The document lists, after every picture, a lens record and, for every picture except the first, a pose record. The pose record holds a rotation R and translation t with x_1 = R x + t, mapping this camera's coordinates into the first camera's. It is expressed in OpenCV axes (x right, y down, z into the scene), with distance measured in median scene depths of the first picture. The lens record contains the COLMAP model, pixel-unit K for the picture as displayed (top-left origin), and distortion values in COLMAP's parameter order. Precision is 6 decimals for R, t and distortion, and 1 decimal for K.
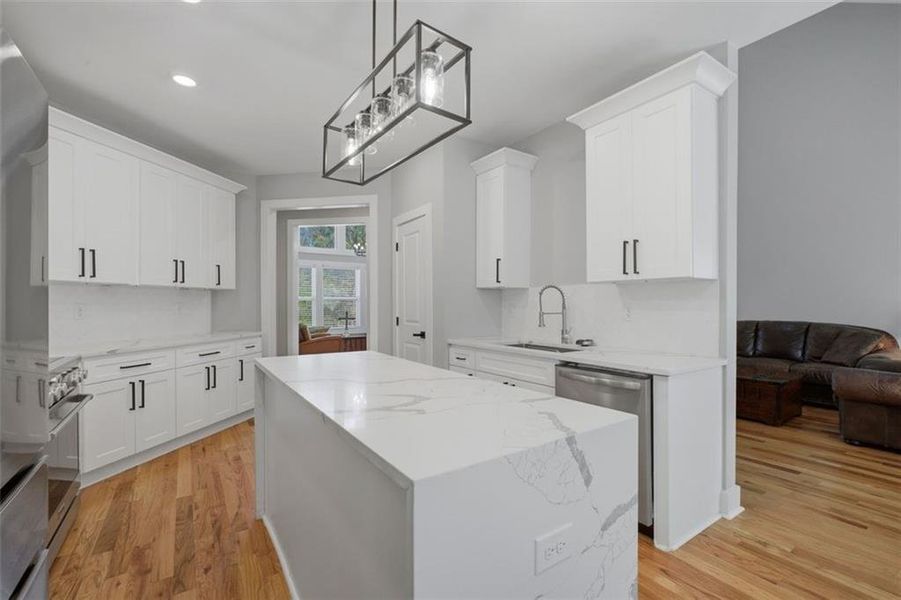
lens RADIAL K [[388.1, 0, 467.4], [0, 388.1, 306.1], [0, 0, 1]] dist [-0.005237, 0.001296]
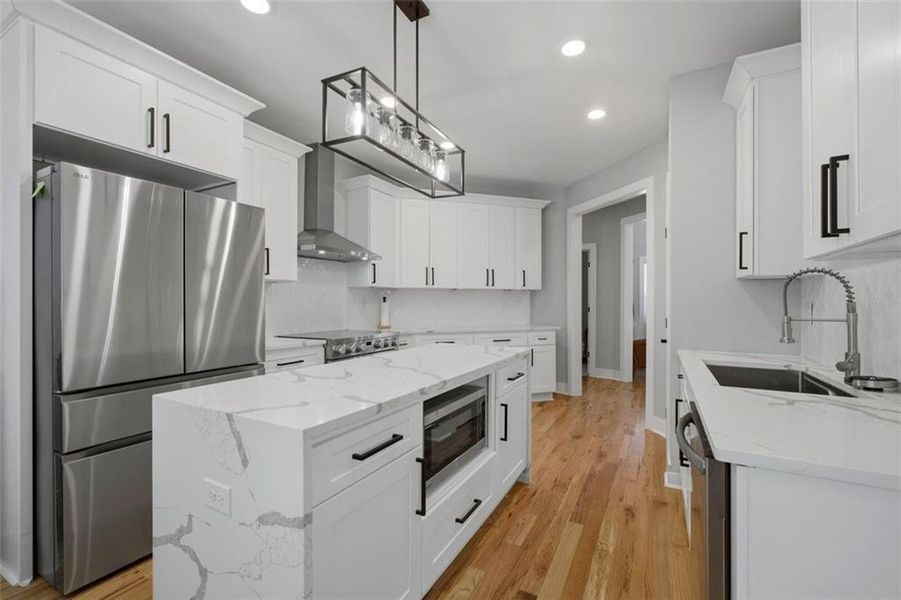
lens RADIAL K [[388.1, 0, 453.1], [0, 388.1, 299.5], [0, 0, 1]] dist [-0.005237, 0.001296]
pose [[0.466809, -0.003075, -0.884353, 0.394472], [-0.008507, 0.999932, -0.007968, -0.001140], [0.884317, 0.011243, 0.466751, 0.253186]]
